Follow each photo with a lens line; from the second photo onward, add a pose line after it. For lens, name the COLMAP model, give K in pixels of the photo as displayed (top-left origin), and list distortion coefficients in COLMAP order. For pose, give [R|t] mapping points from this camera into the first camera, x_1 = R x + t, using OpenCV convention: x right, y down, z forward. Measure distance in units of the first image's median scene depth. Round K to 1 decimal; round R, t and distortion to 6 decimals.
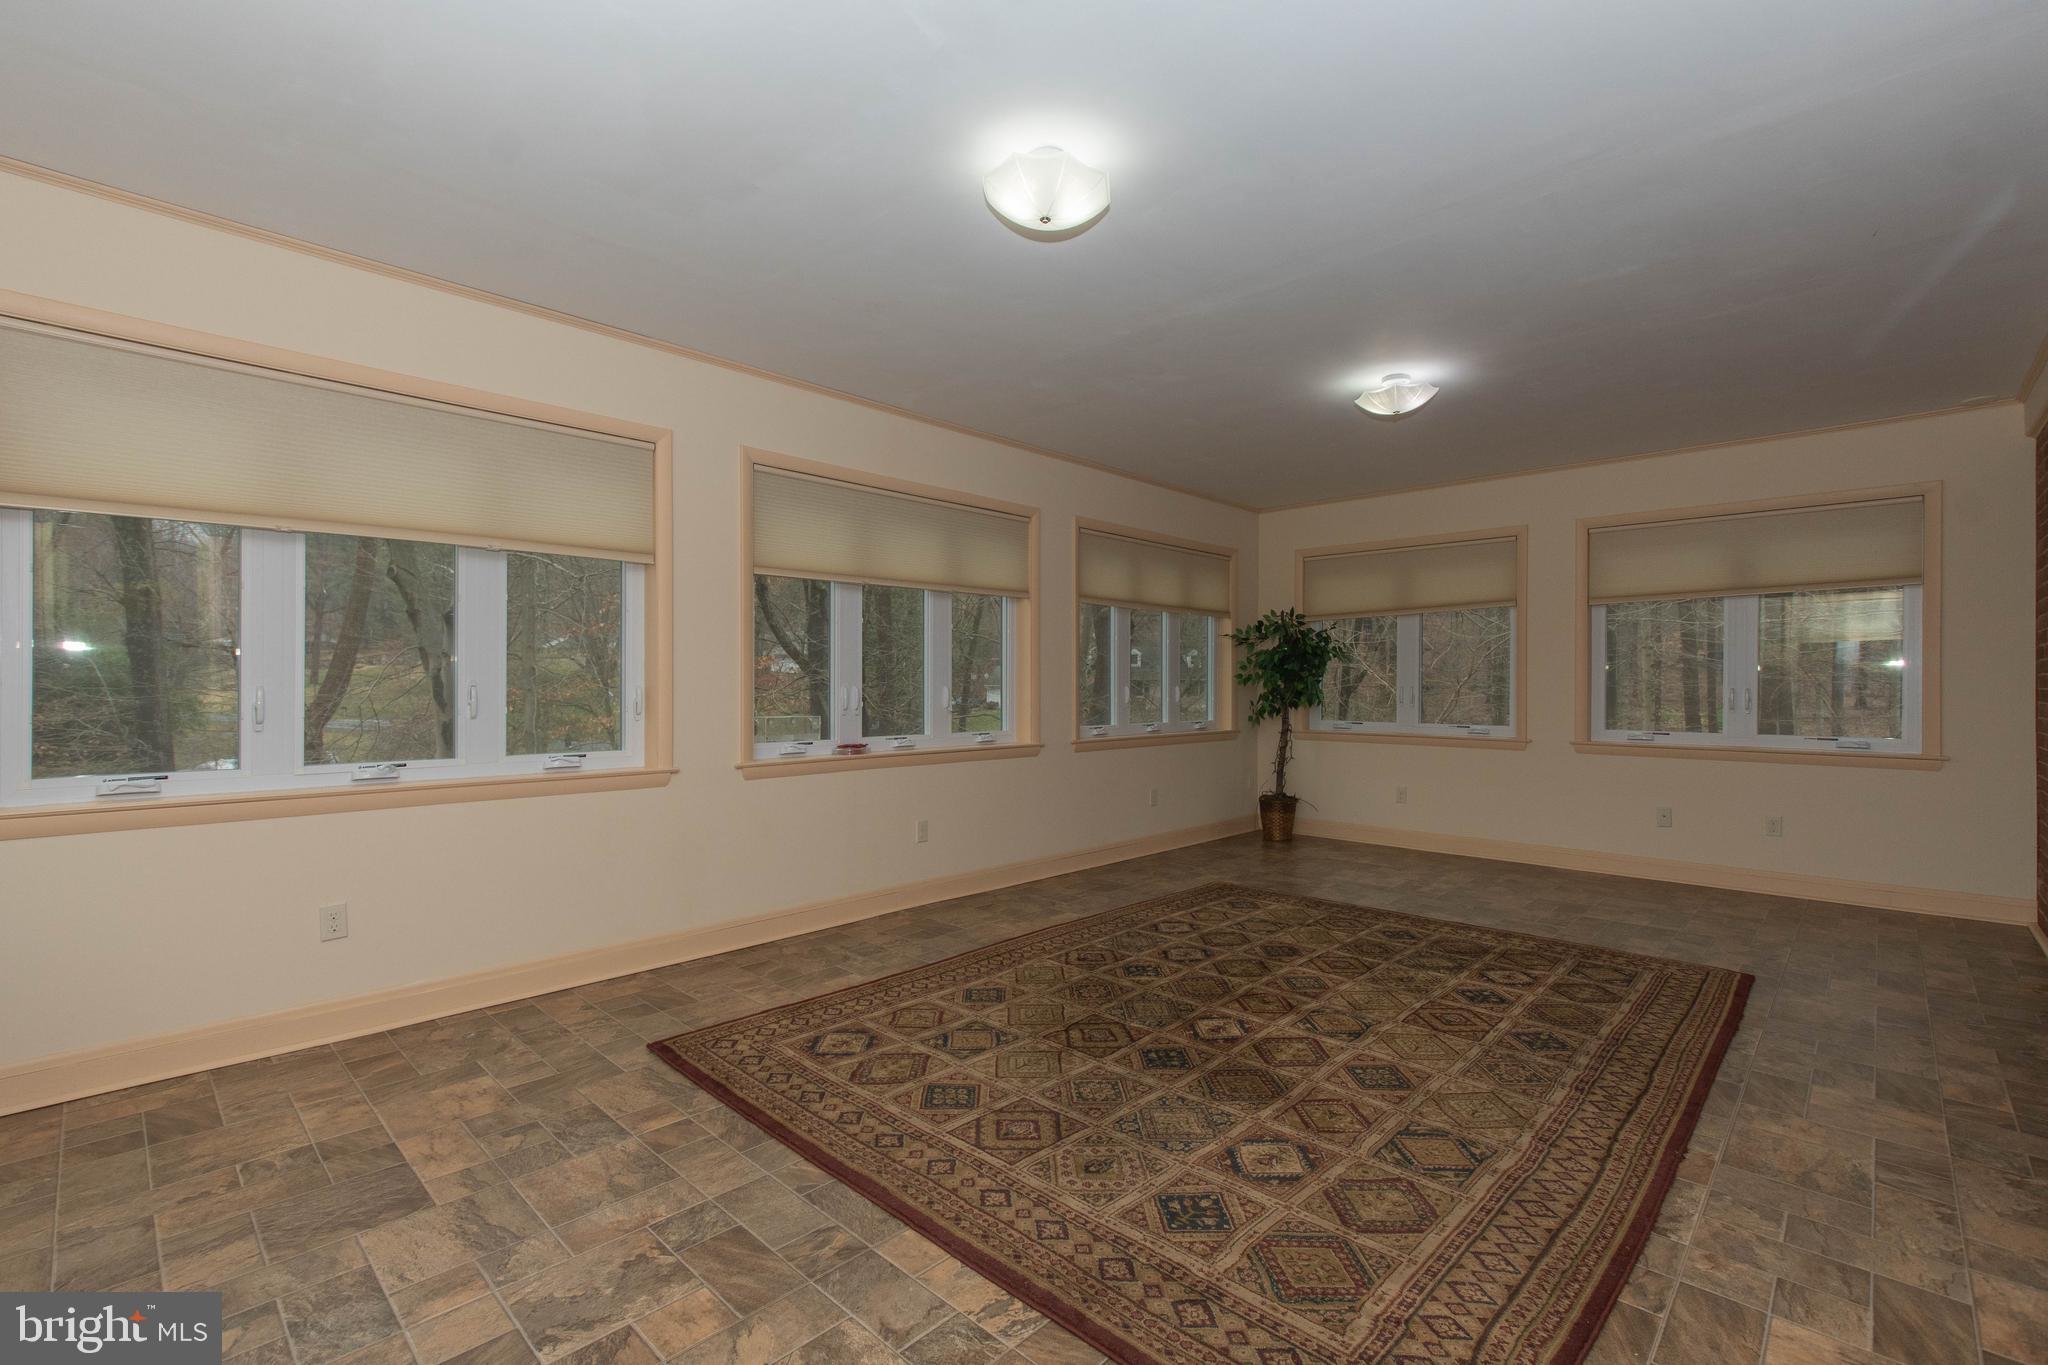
lens RADIAL K [[912.3, 0, 1017.9], [0, 912.3, 682.8], [0, 0, 1]] dist [-0.000390, -0.000930]
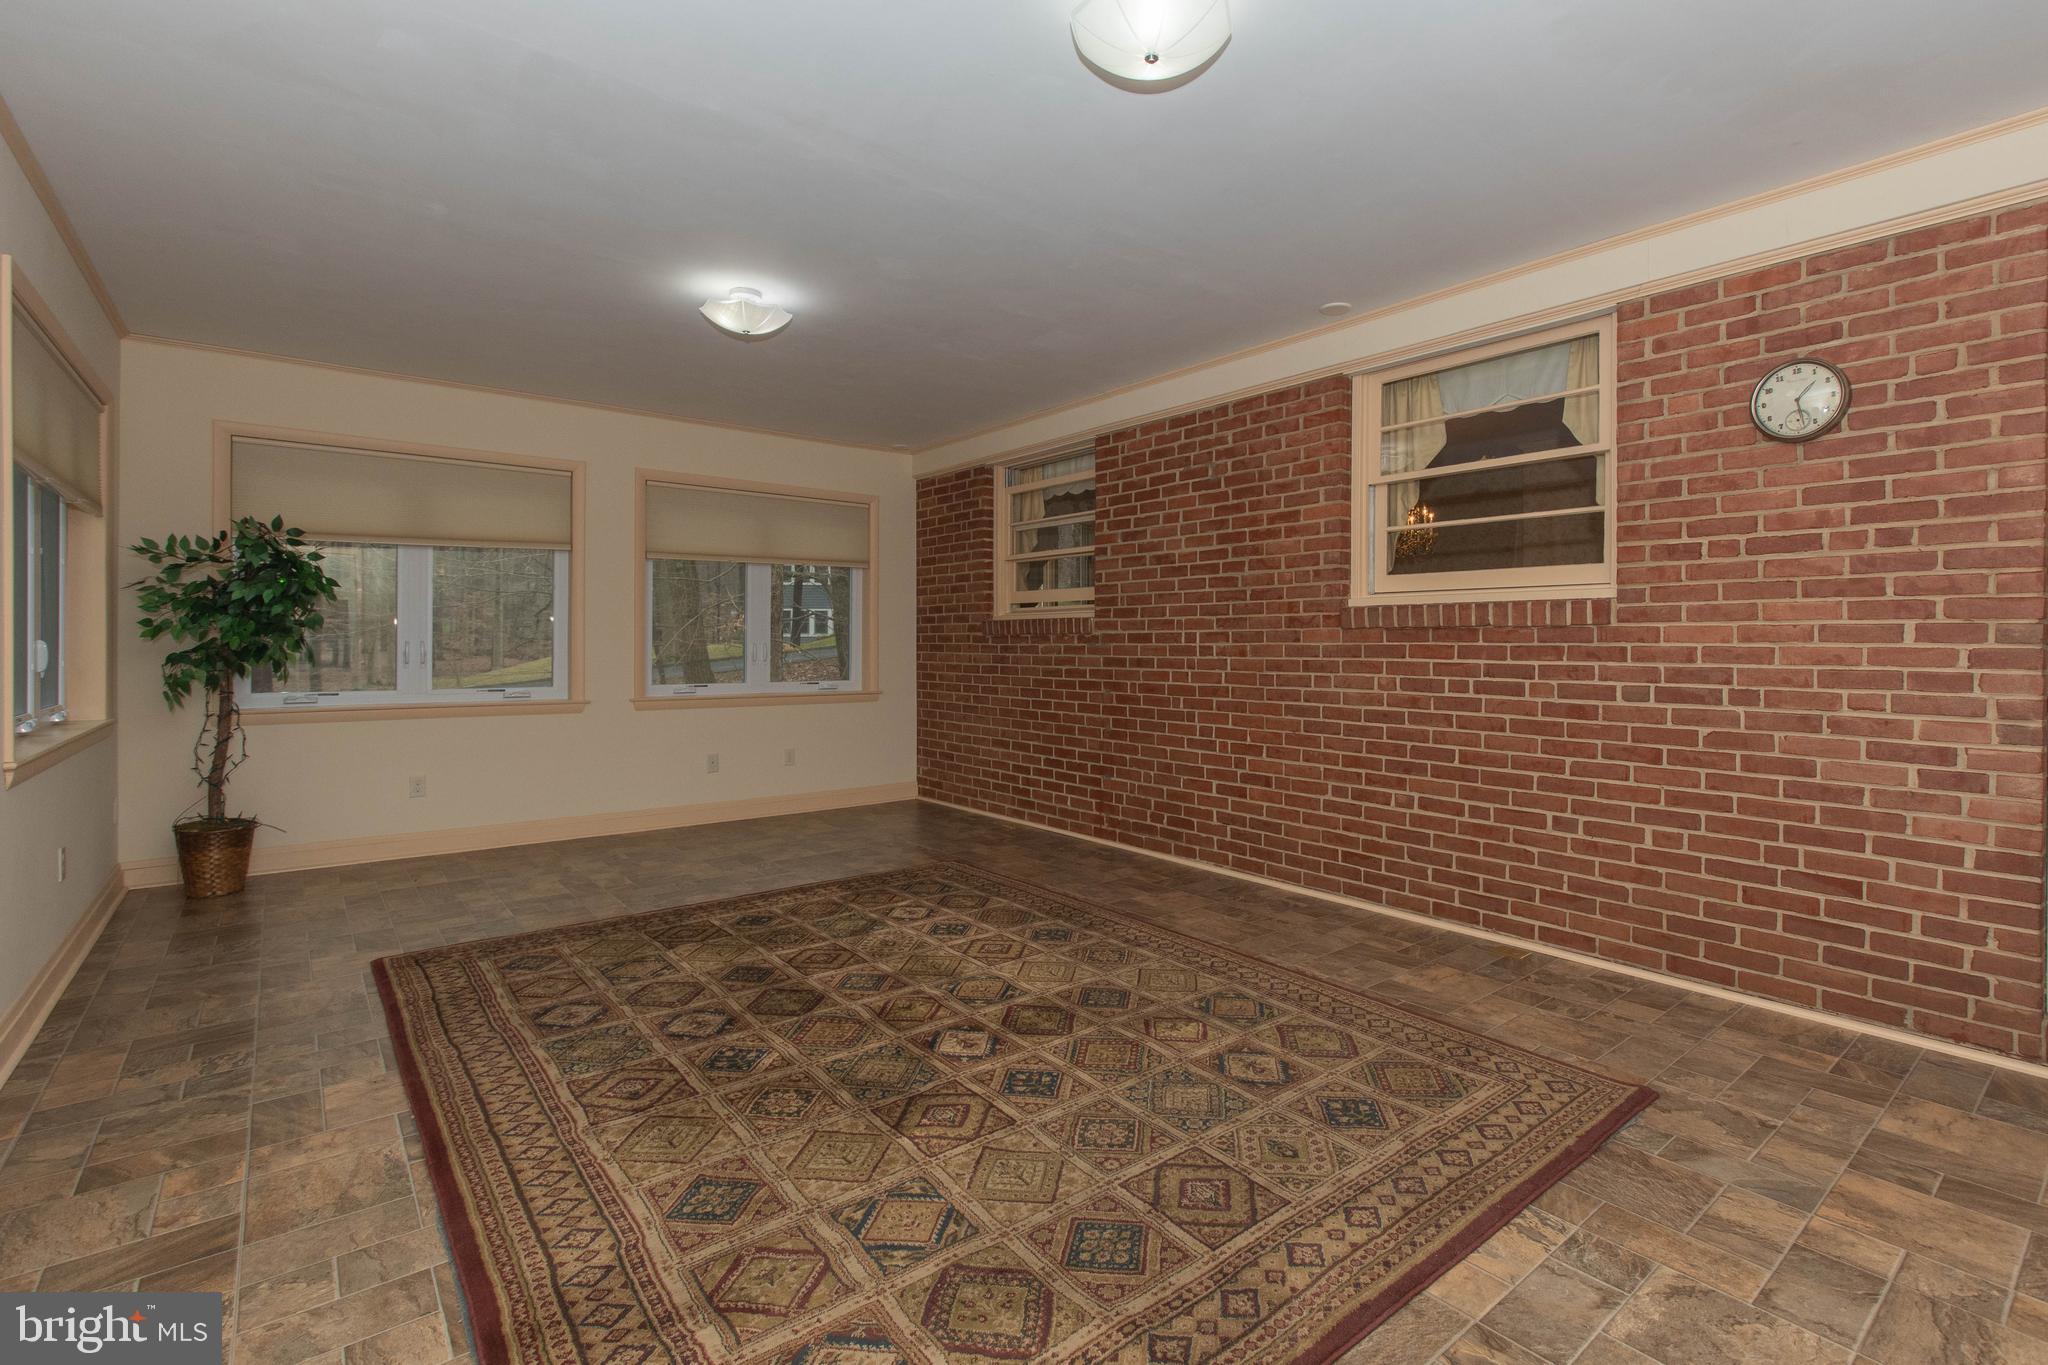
lens RADIAL K [[1018.8, 0, 1023.6], [0, 1018.8, 640.7], [0, 0, 1]] dist [0.000744, -0.002067]
pose [[0.086656, -0.001441, 0.996237, -0.631621], [-0.003970, 0.999991, 0.001792, 0.000634], [-0.996230, -0.004110, 0.086650, 0.753133]]
